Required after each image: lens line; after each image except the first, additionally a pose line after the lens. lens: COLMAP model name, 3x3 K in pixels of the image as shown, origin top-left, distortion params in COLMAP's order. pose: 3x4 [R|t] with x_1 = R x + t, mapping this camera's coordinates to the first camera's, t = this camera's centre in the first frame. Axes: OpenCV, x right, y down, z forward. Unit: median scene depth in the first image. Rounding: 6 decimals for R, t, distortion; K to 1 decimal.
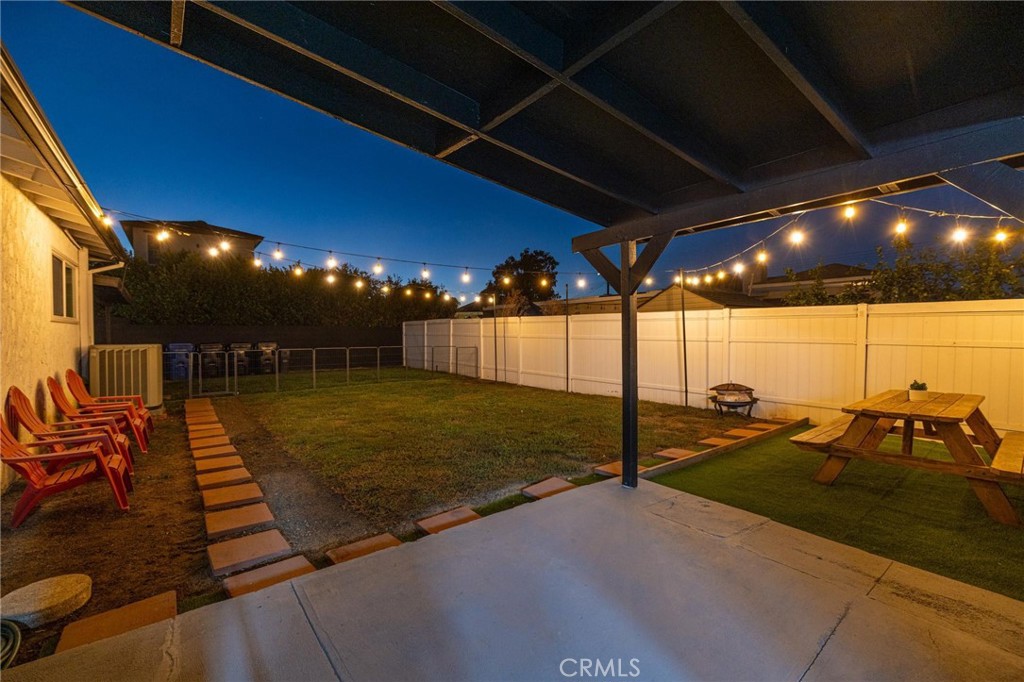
lens RADIAL K [[424.7, 0, 515.9], [0, 424.7, 340.7], [0, 0, 1]] dist [-0.000123, -0.000166]
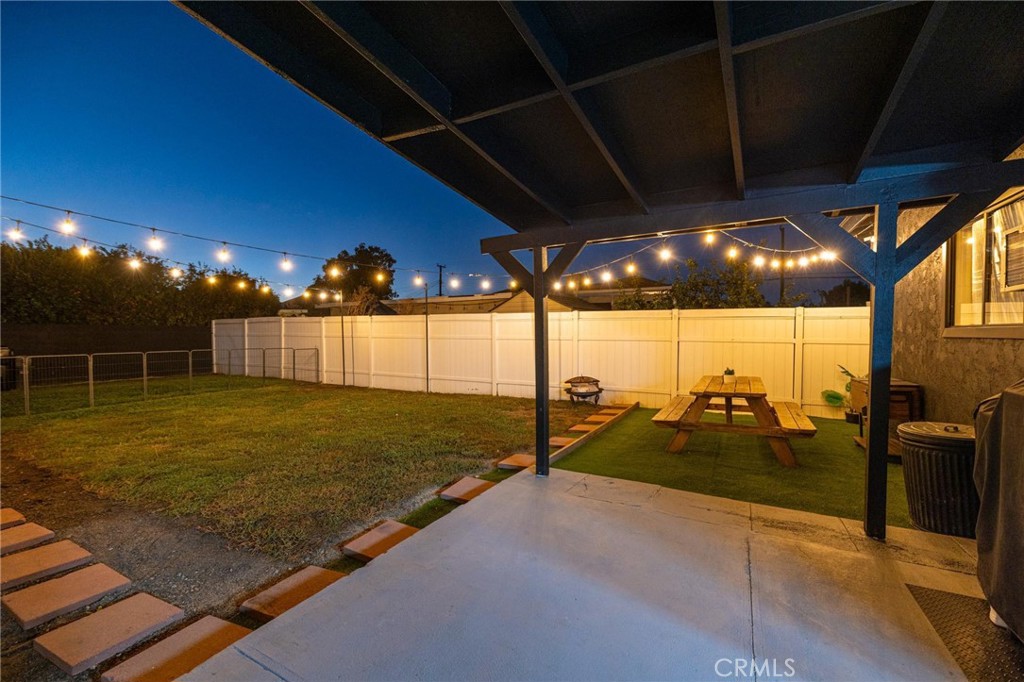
lens RADIAL K [[422.3, 0, 512.0], [0, 422.3, 341.0], [0, 0, 1]] dist [0.000658, 0.000023]
pose [[0.921882, -0.009536, 0.387353, -0.140328], [0.008937, 0.999954, 0.003349, -0.000709], [-0.387367, 0.000375, 0.921925, 0.028831]]
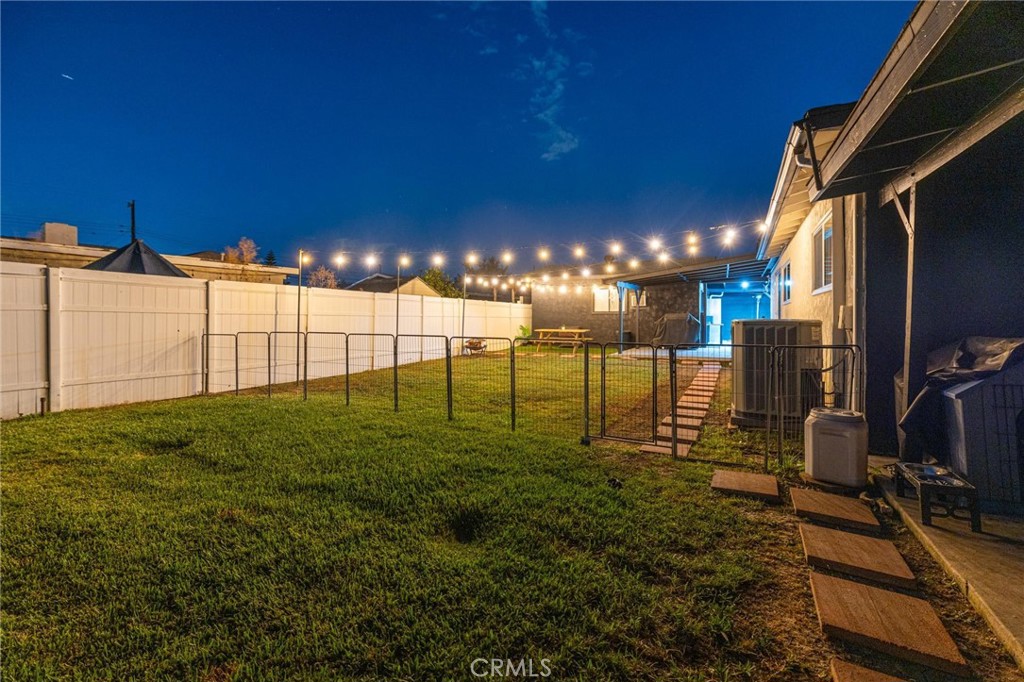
lens RADIAL K [[439.3, 0, 513.4], [0, 439.3, 332.4], [0, 0, 1]] dist [-0.000051, 0.000035]
pose [[-0.425789, -0.060787, 0.902778, -1.780240], [-0.019820, 0.998128, 0.057859, -0.062756], [-0.904605, 0.006742, -0.426197, 2.188692]]
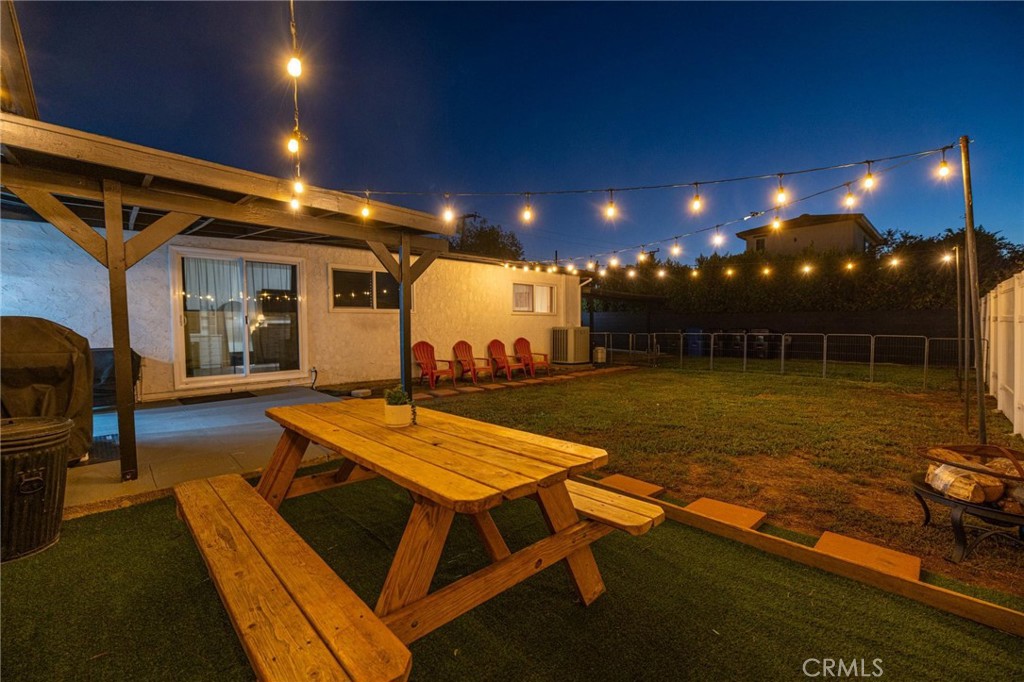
lens RADIAL K [[422.3, 0, 512.0], [0, 422.3, 341.0], [0, 0, 1]] dist [0.000658, 0.000023]
pose [[0.104539, 0.037732, -0.993805, 0.996664], [-0.012352, 0.999252, 0.036640, 0.009798], [0.994444, 0.008445, 0.104927, 0.731573]]
